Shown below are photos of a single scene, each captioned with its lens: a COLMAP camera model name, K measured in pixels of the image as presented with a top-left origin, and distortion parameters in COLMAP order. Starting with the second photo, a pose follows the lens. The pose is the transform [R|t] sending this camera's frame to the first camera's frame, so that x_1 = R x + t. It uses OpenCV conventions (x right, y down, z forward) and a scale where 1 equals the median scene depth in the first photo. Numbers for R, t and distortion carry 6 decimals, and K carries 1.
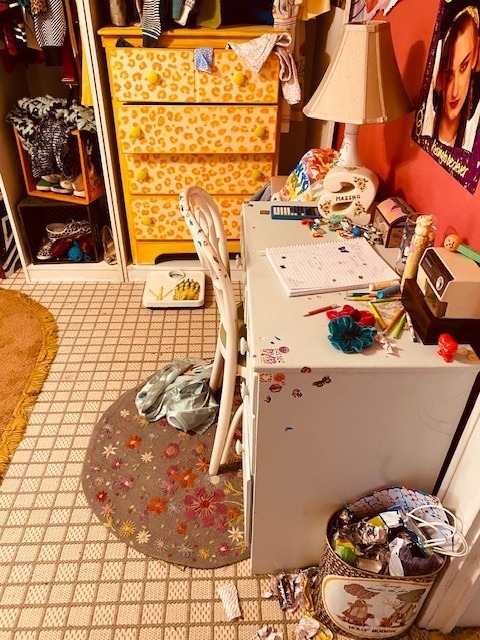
lens RADIAL K [[486.0, 0, 242.1], [0, 486.0, 317.4], [0, 0, 1]] dist [0.033177, -0.041115]
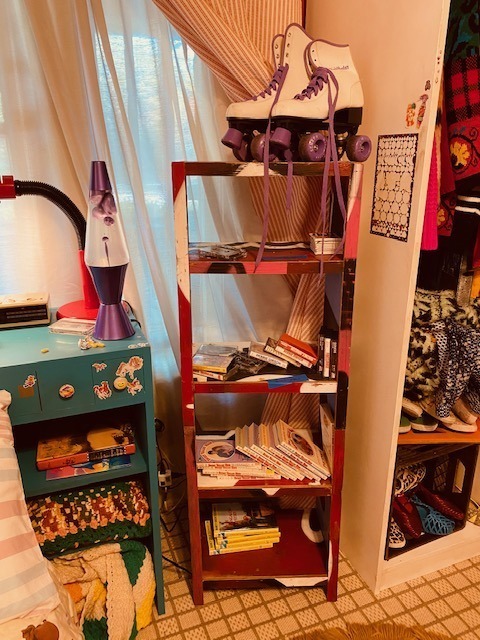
lens RADIAL K [[486.0, 0, 242.1], [0, 486.0, 317.4], [0, 0, 1]] dist [0.033177, -0.041115]
pose [[0.940744, -0.117006, 0.318294, -0.996080], [0.208615, 0.939656, -0.271158, -0.348223], [-0.267359, 0.321491, 0.908385, 0.572169]]
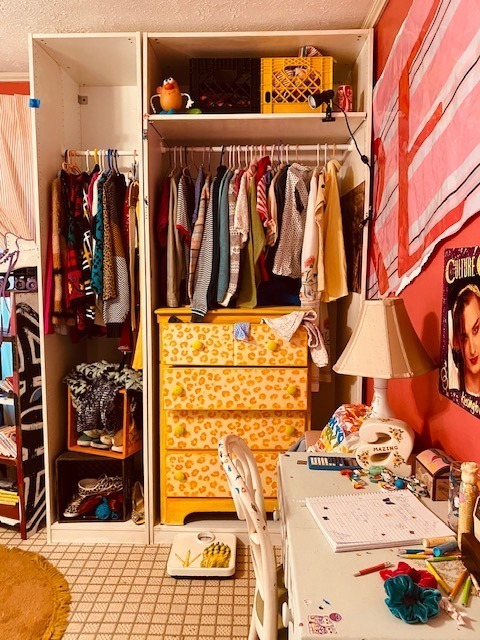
lens RADIAL K [[486.0, 0, 242.1], [0, 486.0, 317.4], [0, 0, 1]] dist [0.033177, -0.041115]
pose [[0.998217, -0.010878, -0.058693, -0.009976], [-0.019959, 0.865839, -0.499925, 0.019735], [0.056257, 0.500205, 0.864078, -0.010840]]
